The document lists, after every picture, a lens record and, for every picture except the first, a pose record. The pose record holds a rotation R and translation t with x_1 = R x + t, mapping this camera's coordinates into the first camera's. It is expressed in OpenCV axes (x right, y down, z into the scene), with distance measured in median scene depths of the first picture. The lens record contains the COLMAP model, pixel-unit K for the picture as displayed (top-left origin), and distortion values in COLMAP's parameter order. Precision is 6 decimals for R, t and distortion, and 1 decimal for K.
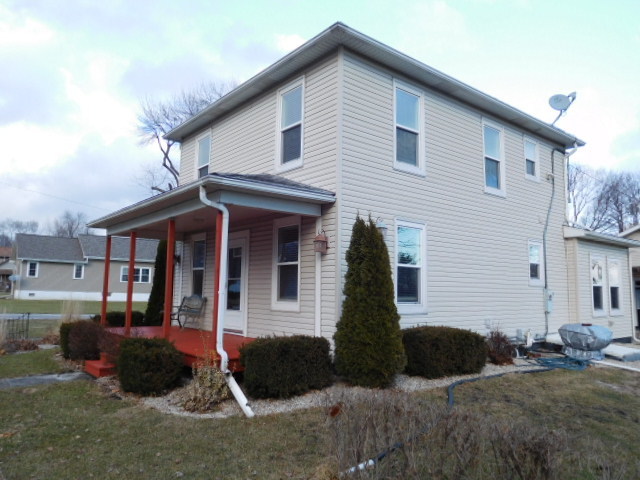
lens RADIAL K [[484.5, 0, 322.5], [0, 484.5, 236.1], [0, 0, 1]] dist [-0.004026, -0.000783]
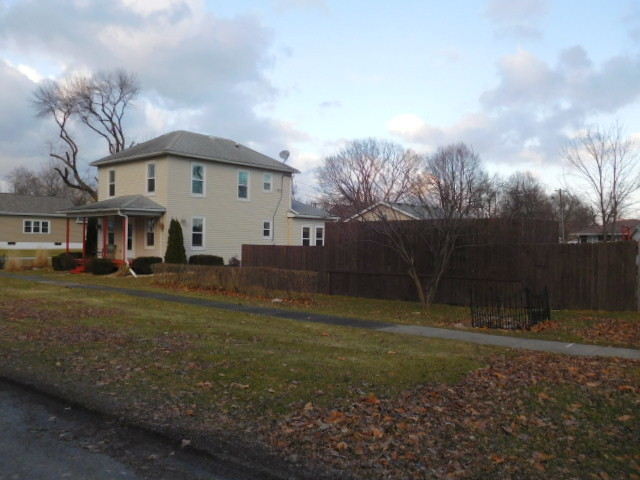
lens RADIAL K [[519.3, 0, 321.1], [0, 519.3, 246.2], [0, 0, 1]] dist [0.003906, 0.002656]
pose [[0.982950, -0.006173, 0.183767, 0.323286], [-0.017174, 0.991985, 0.125182, -0.239660], [-0.183067, -0.126204, 0.974966, -1.961474]]
